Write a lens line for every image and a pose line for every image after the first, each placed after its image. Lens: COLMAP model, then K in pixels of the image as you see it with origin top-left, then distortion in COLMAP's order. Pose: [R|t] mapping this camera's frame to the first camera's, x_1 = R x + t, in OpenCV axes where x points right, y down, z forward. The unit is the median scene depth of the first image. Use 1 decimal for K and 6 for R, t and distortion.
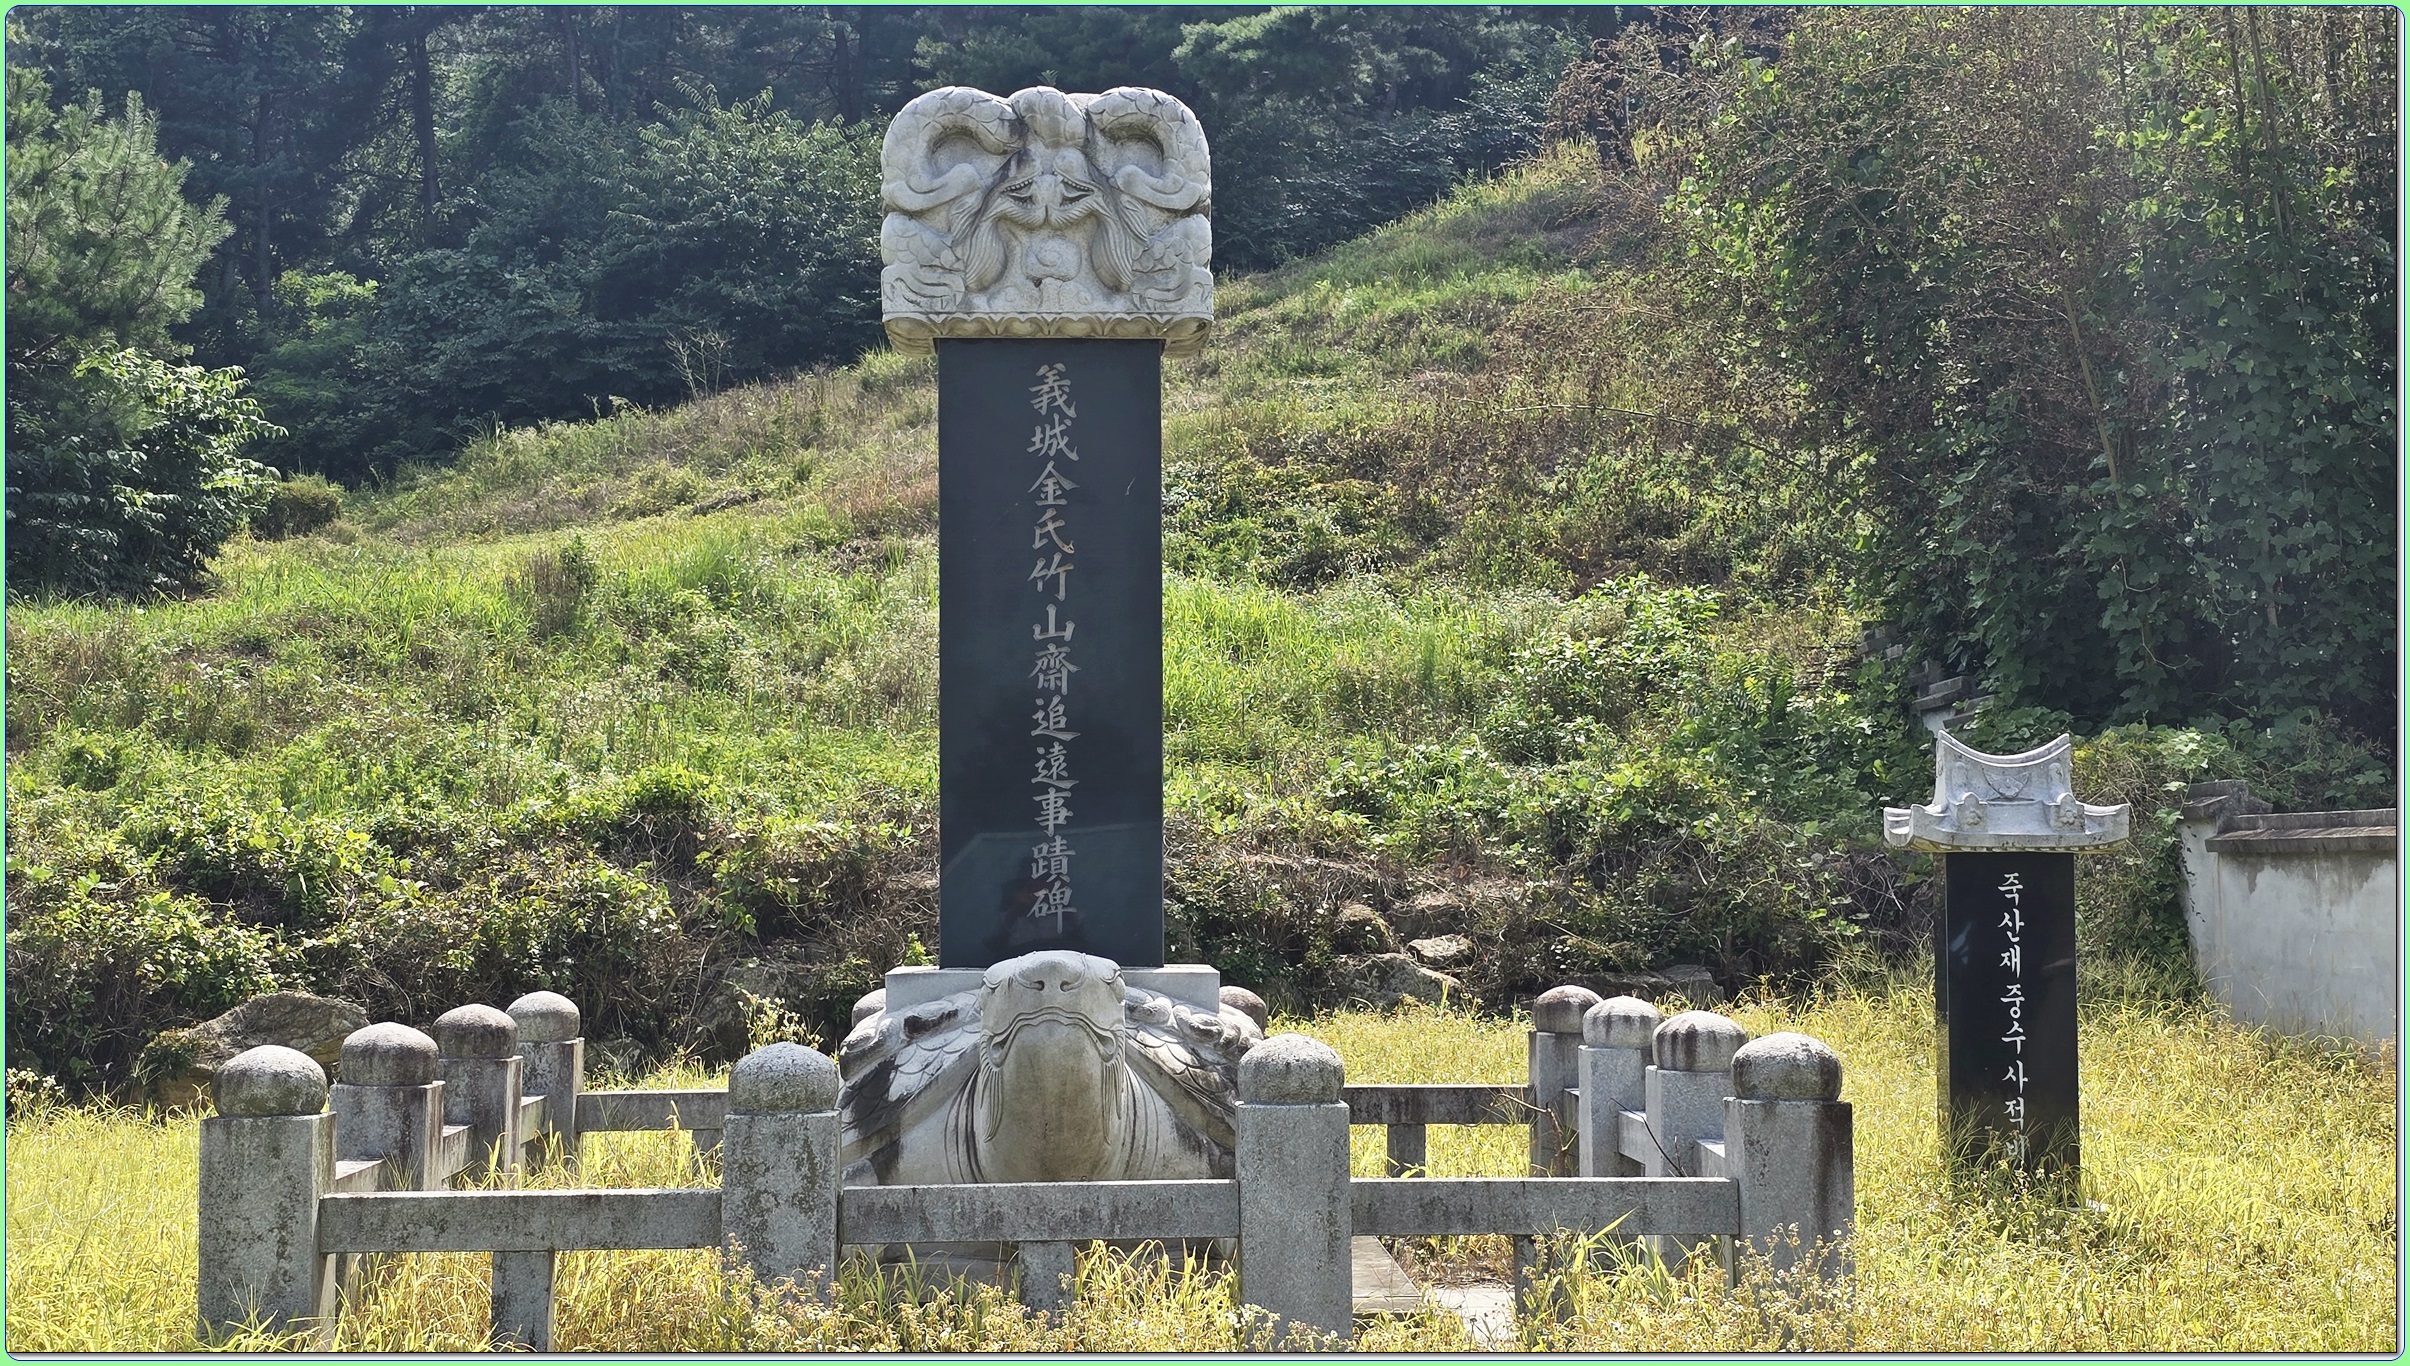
lens RADIAL K [[3185.6, 0, 1248.9], [0, 3185.6, 705.0], [0, 0, 1]] dist [0.085812, 0.000000]
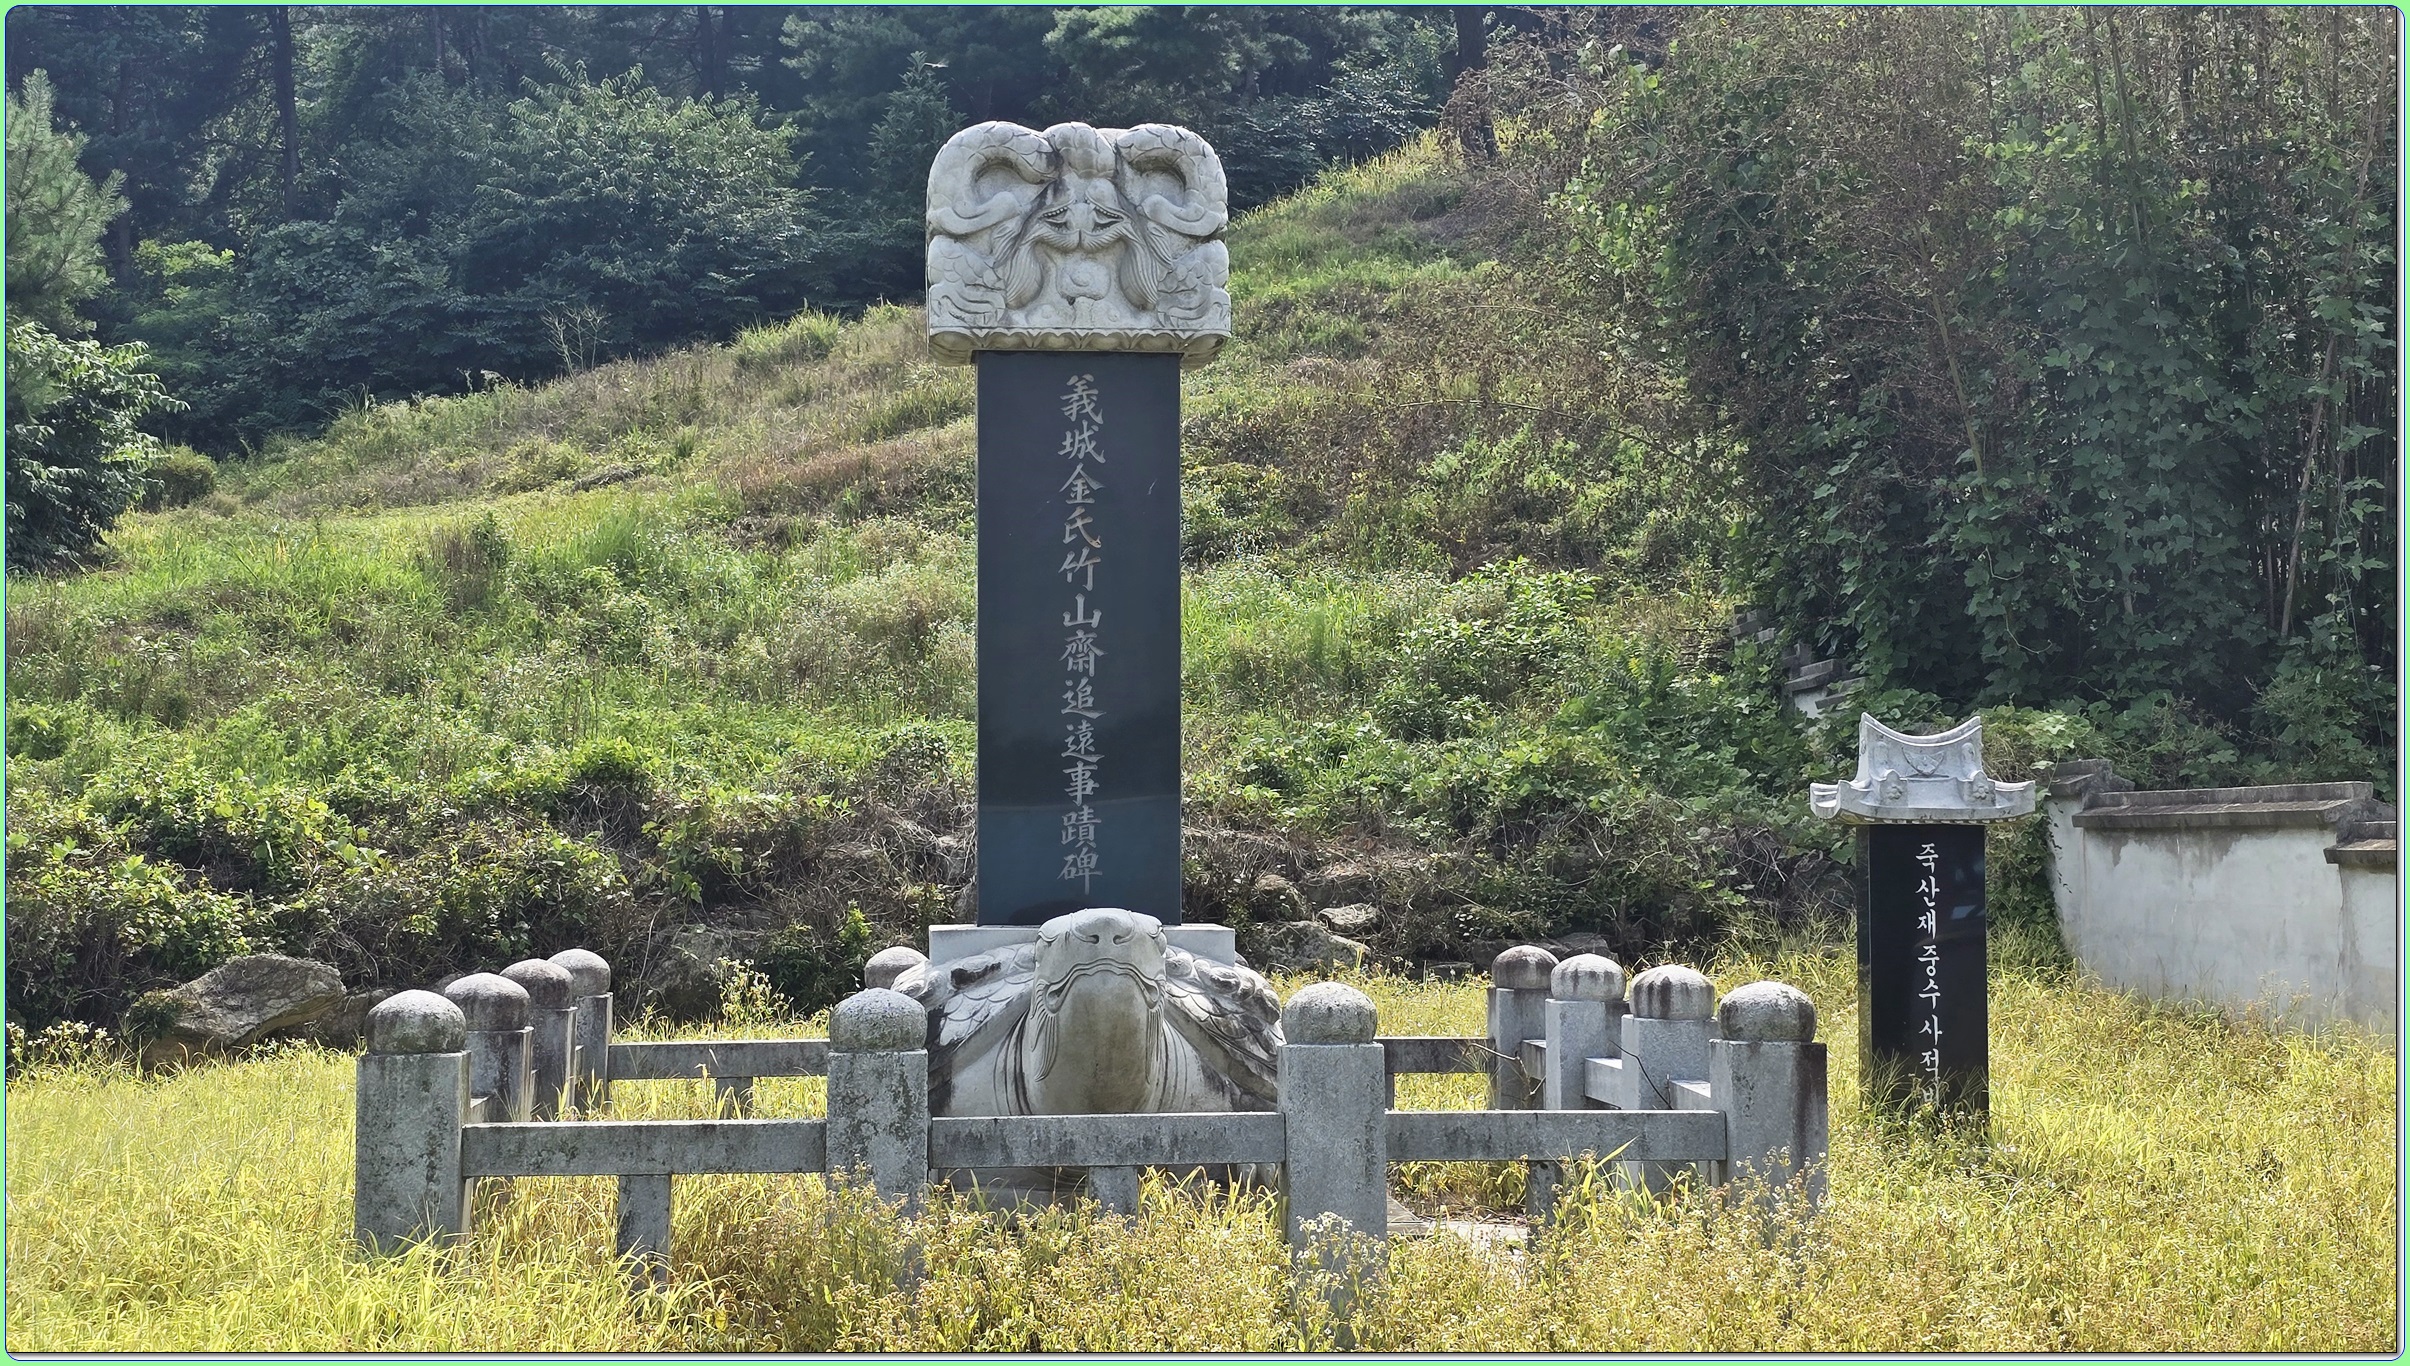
lens RADIAL K [[3185.6, 0, 1231.7], [0, 3185.6, 687.8], [0, 0, 1]] dist [0.085812, 0.000000]
pose [[0.998915, 0.005587, 0.046228, -0.026612], [-0.005696, 0.999981, 0.002229, -0.000931], [-0.046215, -0.002490, 0.998928, -0.042538]]
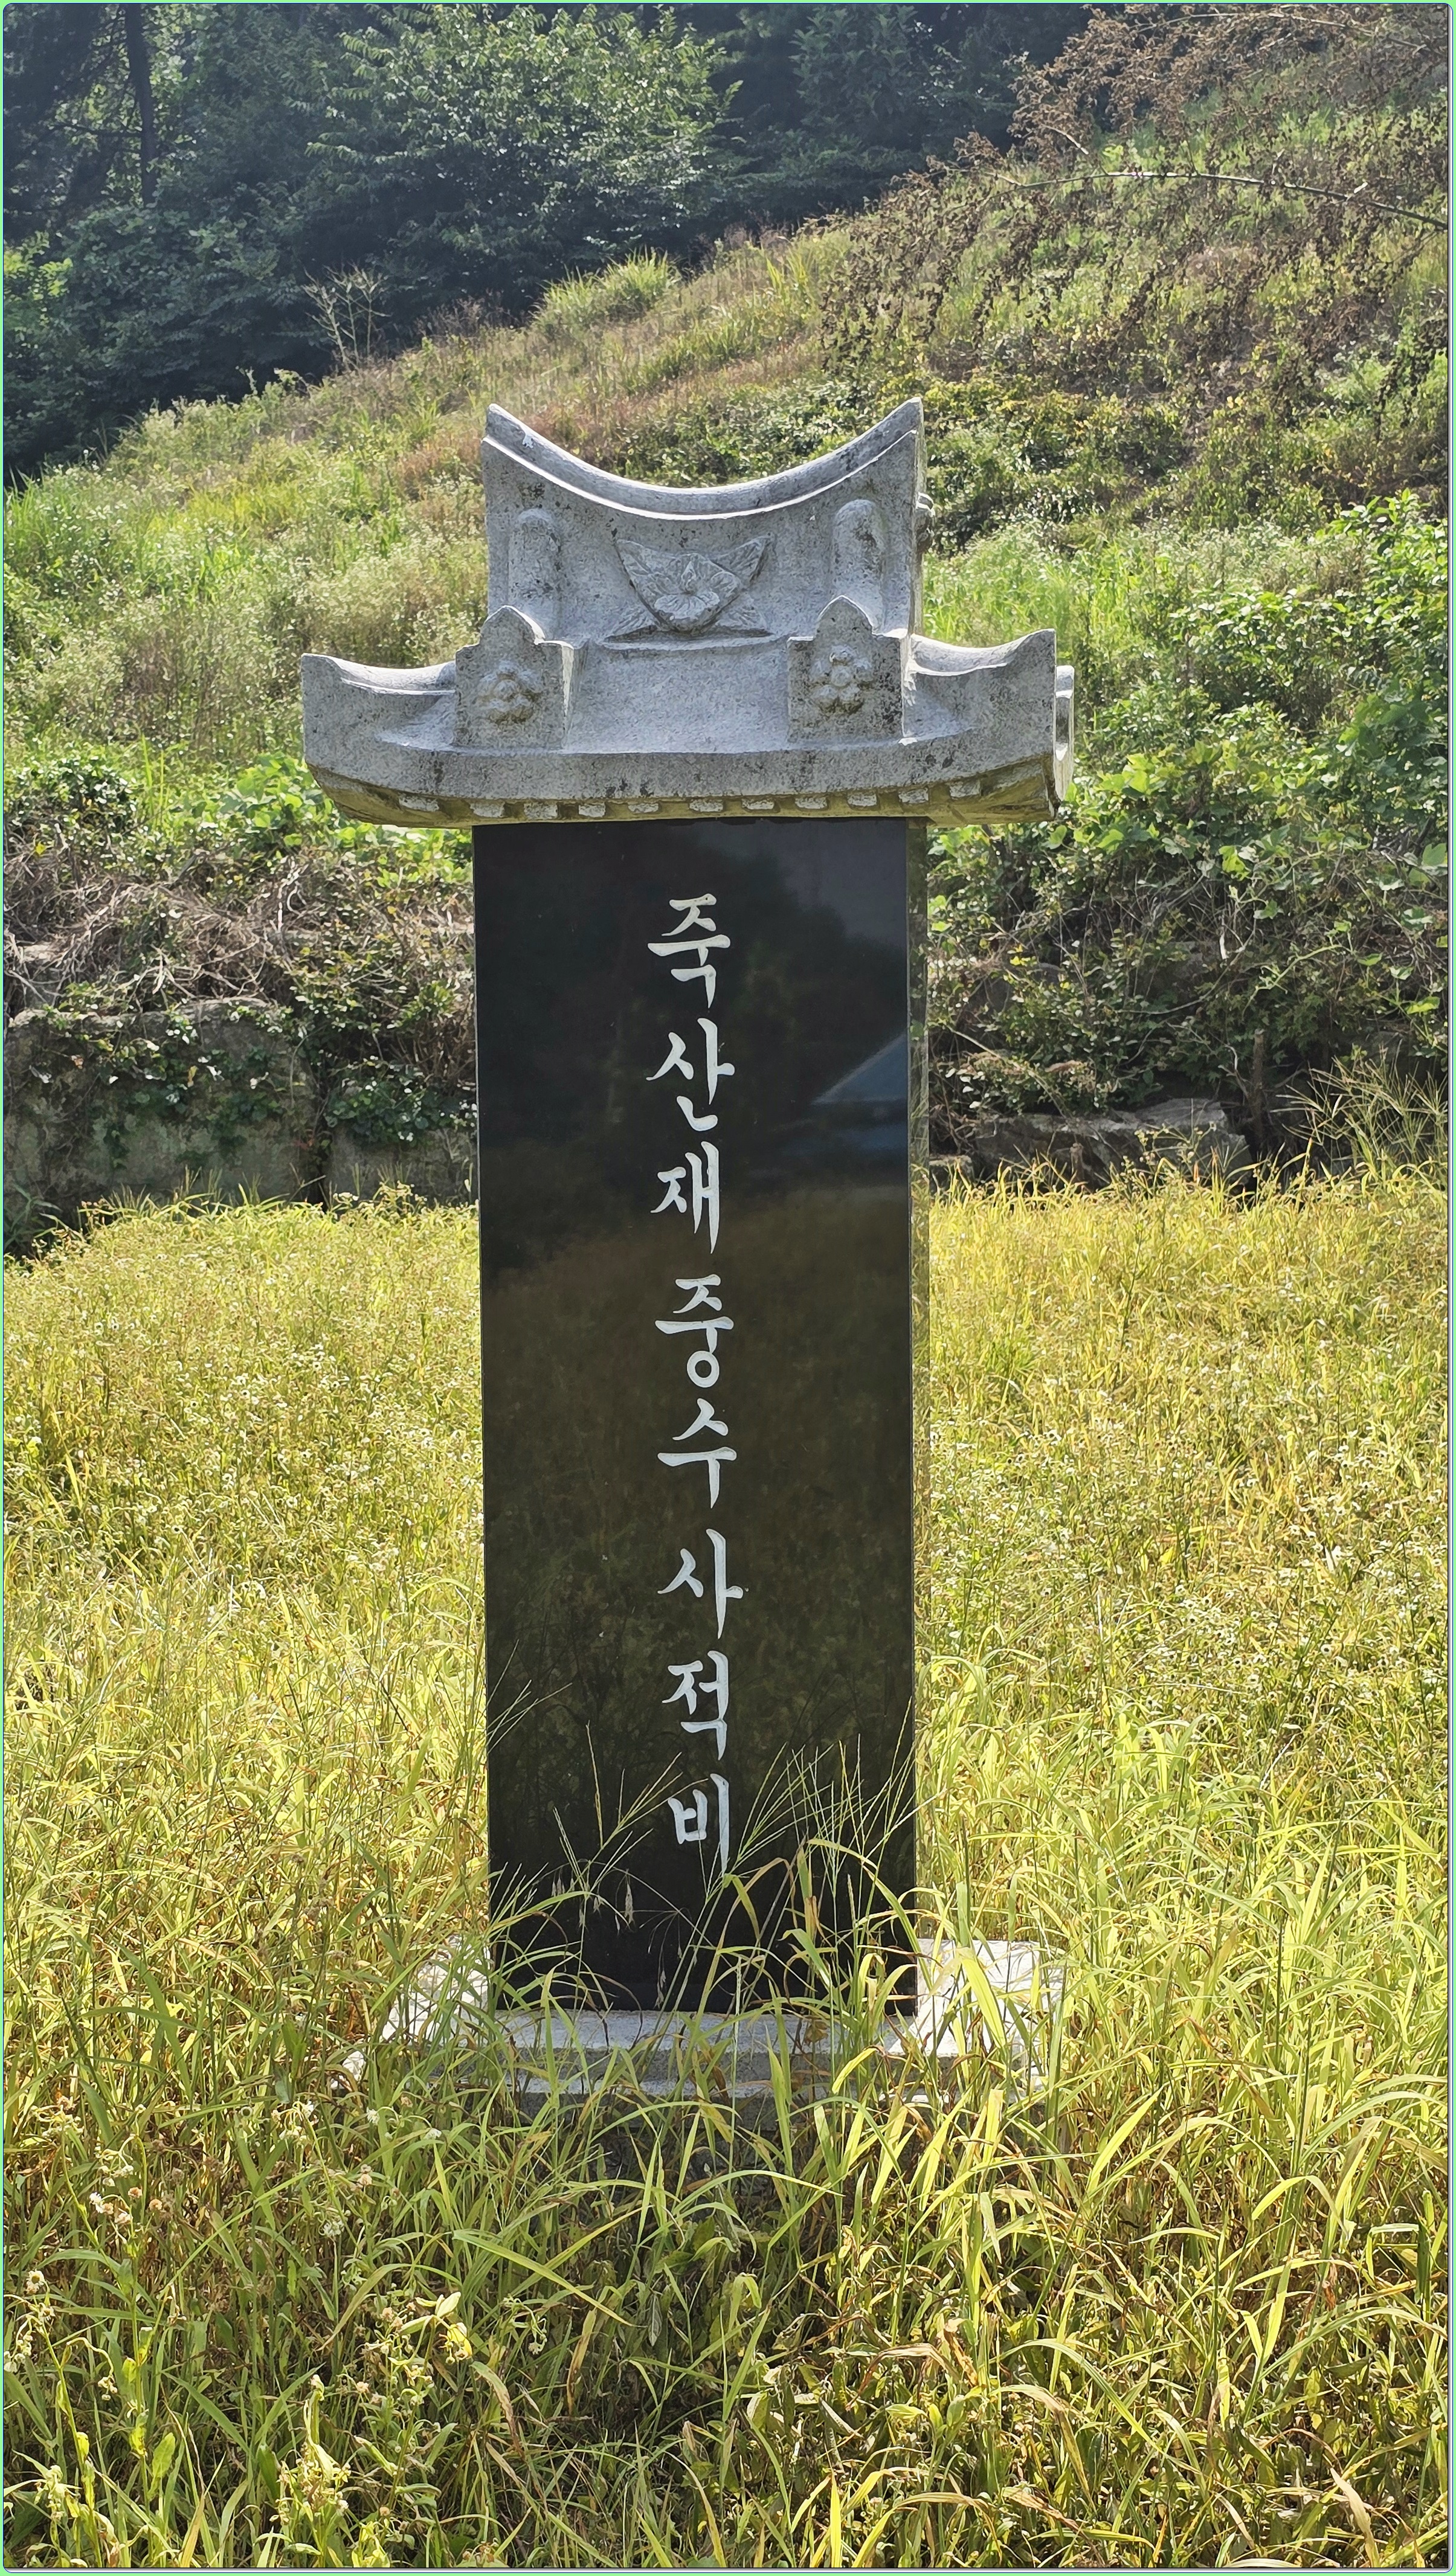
lens RADIAL K [[3405.5, 0, 720.7], [0, 3405.5, 1279.1], [0, 0, 1]] dist [0.085812, 0.000000]
pose [[0.984678, 0.001756, -0.174375, 0.155889], [0.023531, 0.989466, 0.142839, 0.022729], [0.172789, -0.144753, 0.974264, 0.367477]]
